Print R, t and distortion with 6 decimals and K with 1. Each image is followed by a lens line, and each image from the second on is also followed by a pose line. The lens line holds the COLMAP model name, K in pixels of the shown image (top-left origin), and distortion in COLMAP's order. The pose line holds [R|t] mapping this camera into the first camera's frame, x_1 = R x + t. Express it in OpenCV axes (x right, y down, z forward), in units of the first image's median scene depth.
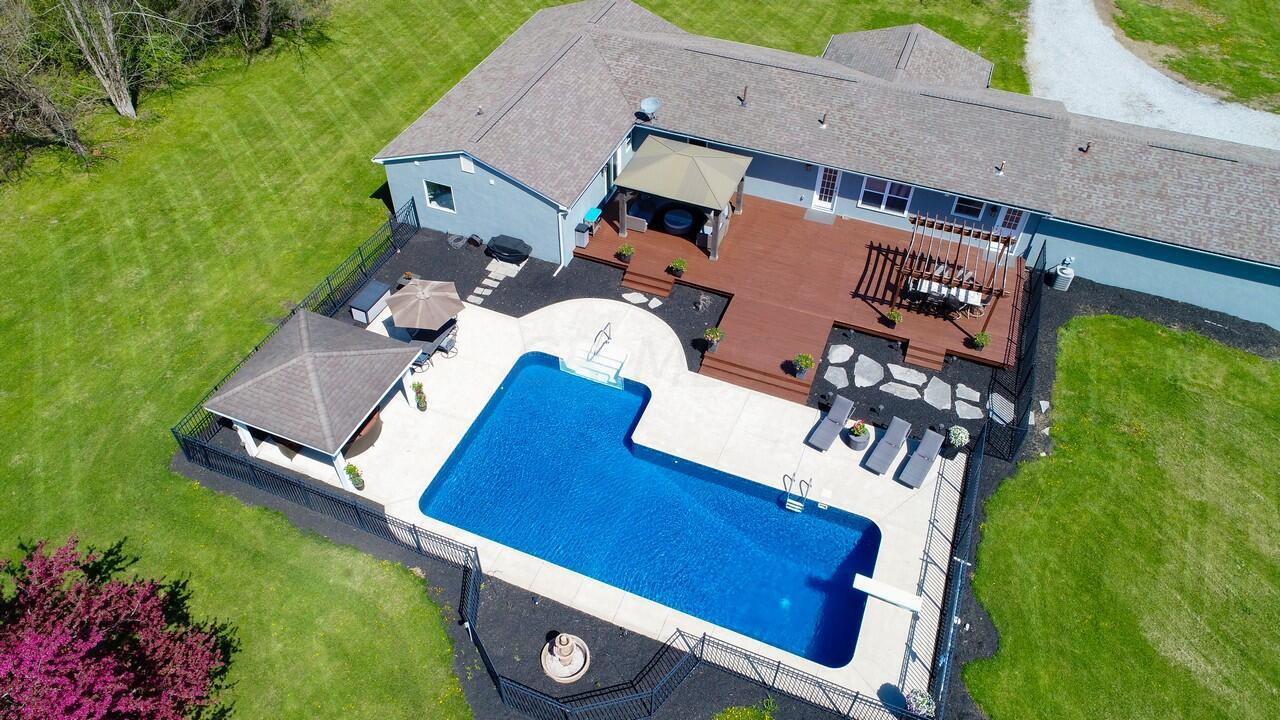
lens RADIAL K [[861.0, 0, 639.0], [0, 861.0, 360.7], [0, 0, 1]] dist [0.002709, 0.001545]
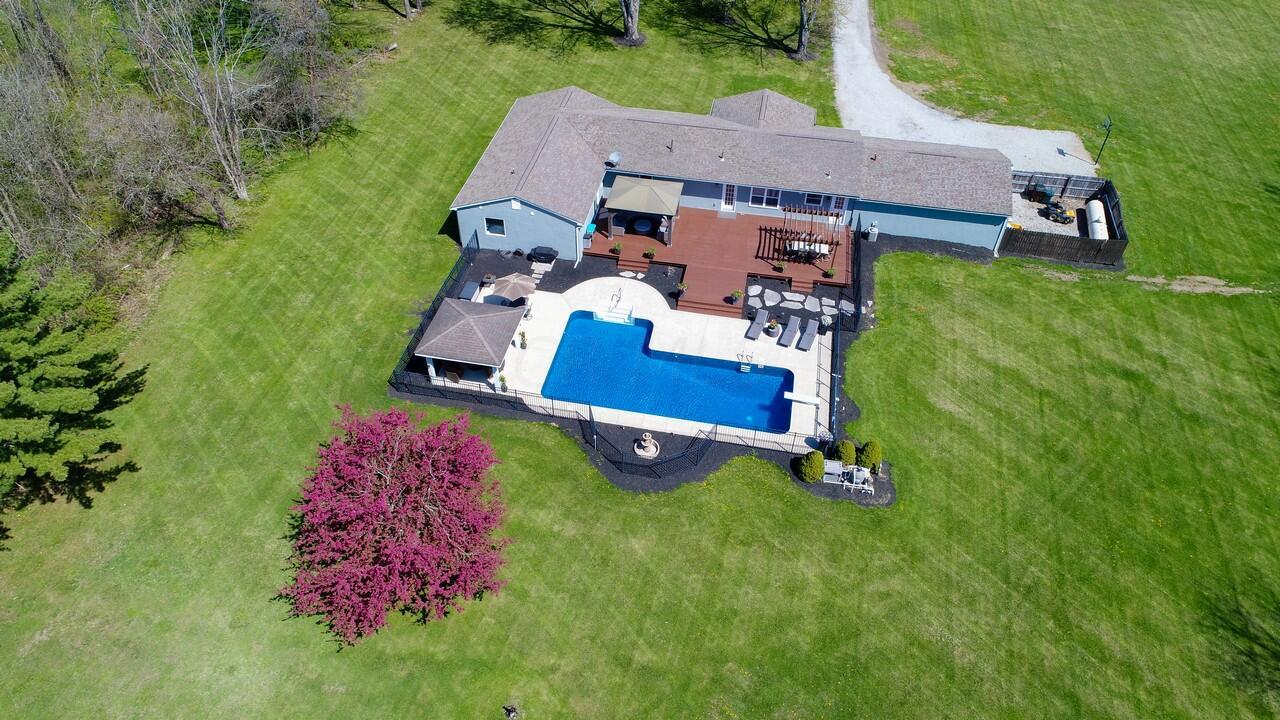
lens RADIAL K [[862.0, 0, 640.0], [0, 862.0, 360.0], [0, 0, 1]] dist [0.008302, 0.001006]
pose [[0.980894, -0.130275, 0.144481, -0.247073], [0.135720, 0.990339, -0.028448, 0.142288], [-0.139379, 0.047513, 0.989099, -0.635550]]
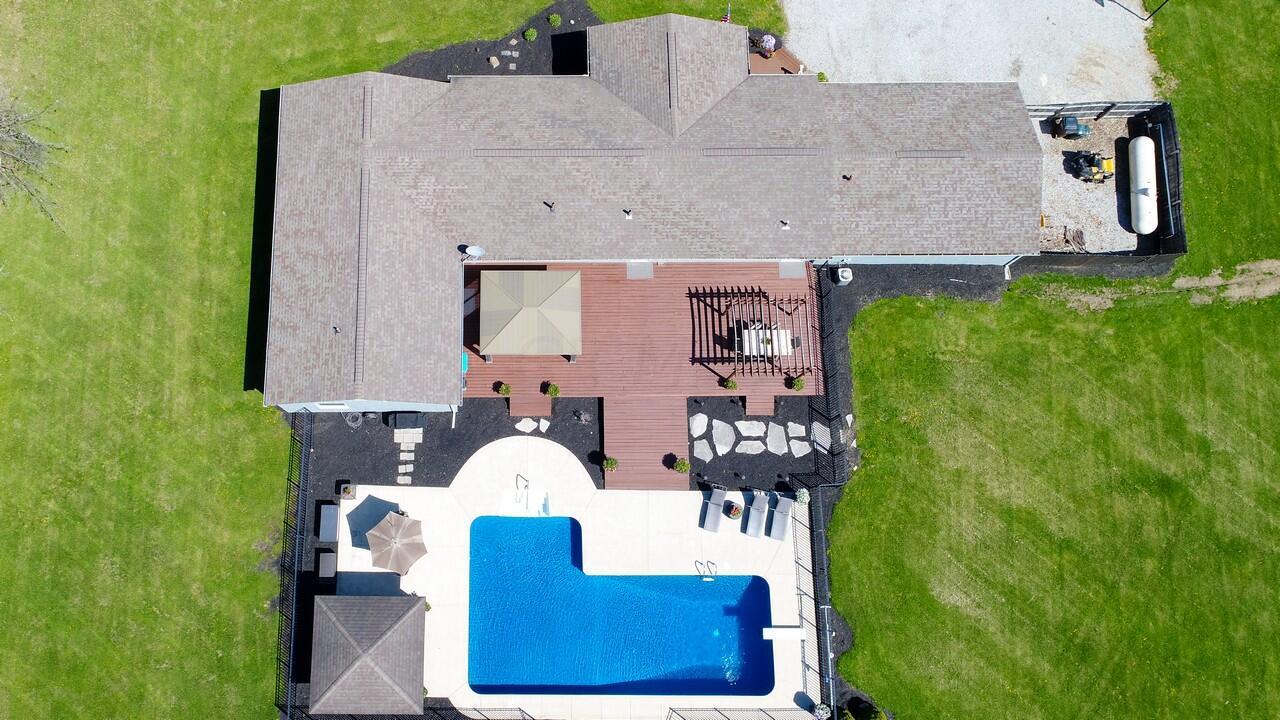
lens RADIAL K [[1054.1, 0, 530.0], [0, 1054.1, 311.7], [0, 0, 1]] dist [0.006460, 0.000241]
pose [[0.927776, -0.362726, 0.087530, -0.073353], [0.269018, 0.812785, 0.516731, -0.993299], [-0.258575, -0.455863, 0.851662, -0.190652]]
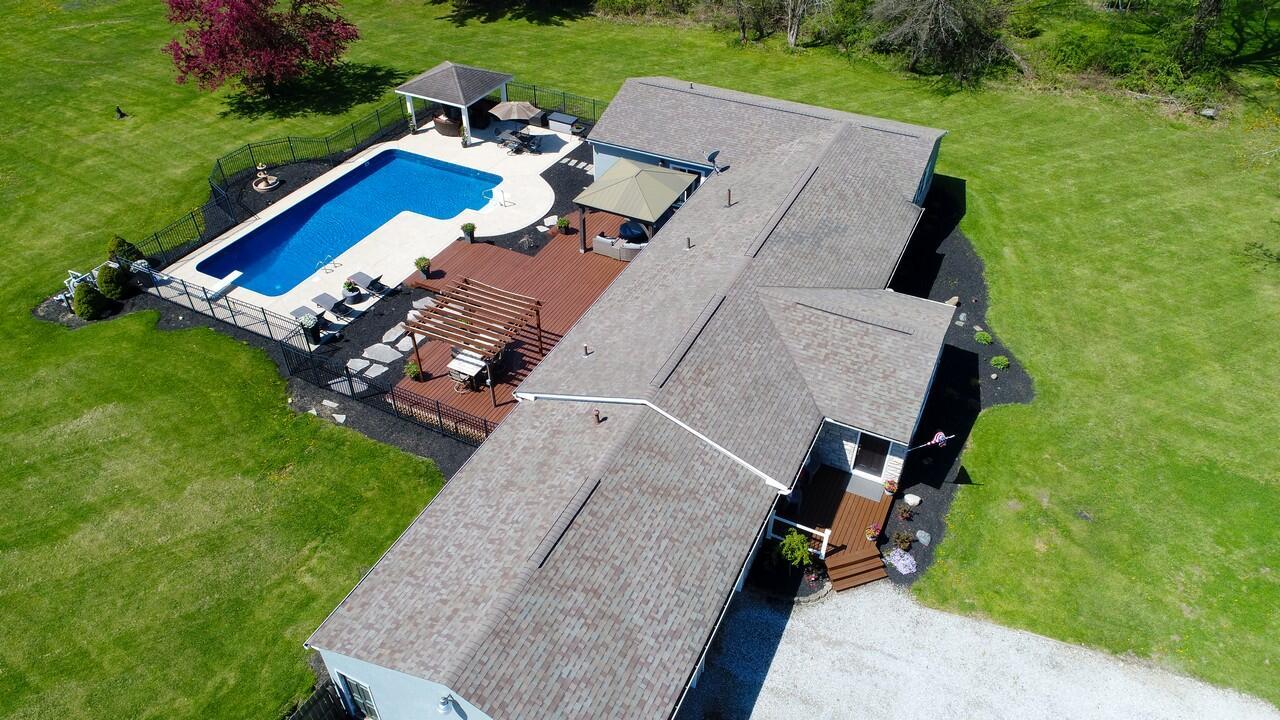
lens RADIAL K [[857.0, 0, 640.0], [0, 857.0, 360.0], [0, 0, 1]] dist [0.001718, 0.001164]
pose [[-0.080736, 0.627346, -0.774545, 1.101643], [-0.713304, 0.506402, 0.484514, -0.681883], [0.696189, 0.591604, 0.406604, 0.727784]]
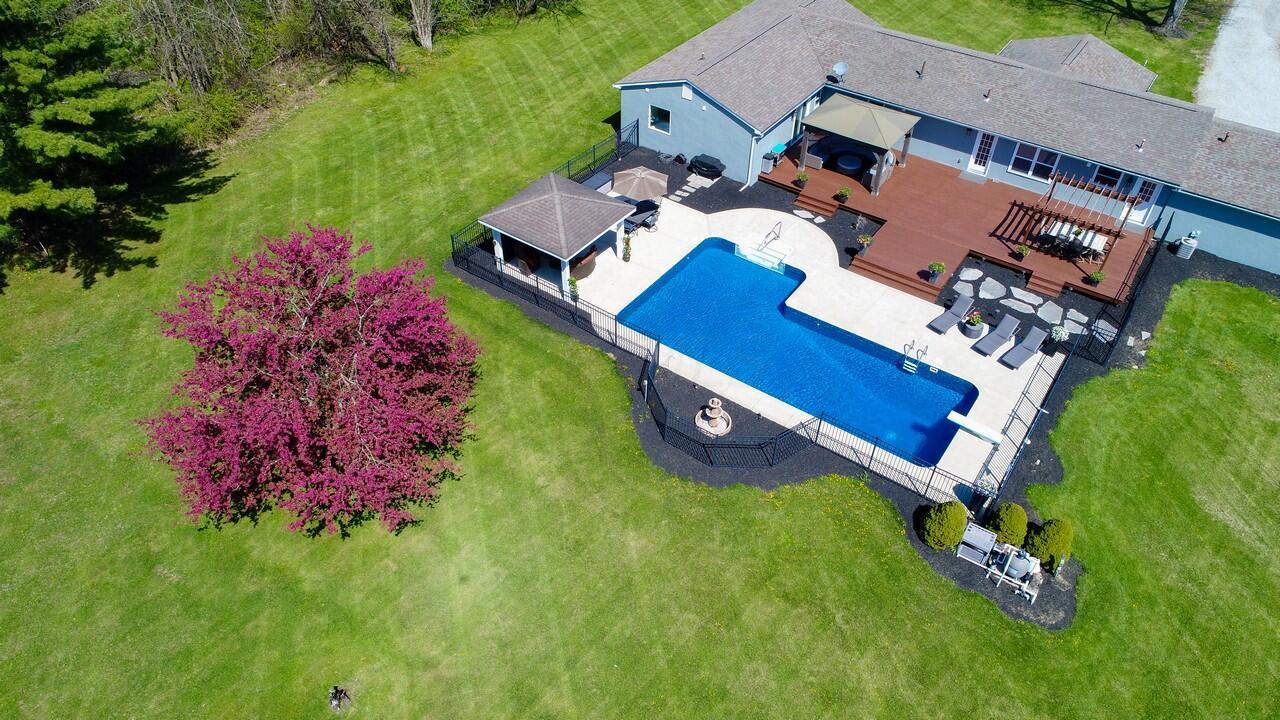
lens RADIAL K [[861.0, 0, 639.0], [0, 861.0, 360.7], [0, 0, 1]] dist [0.002709, 0.001545]
pose [[0.972415, 0.158293, -0.171326, 0.010749], [-0.168378, 0.984652, -0.045933, 0.233751], [0.161426, 0.073514, 0.984143, -0.229691]]
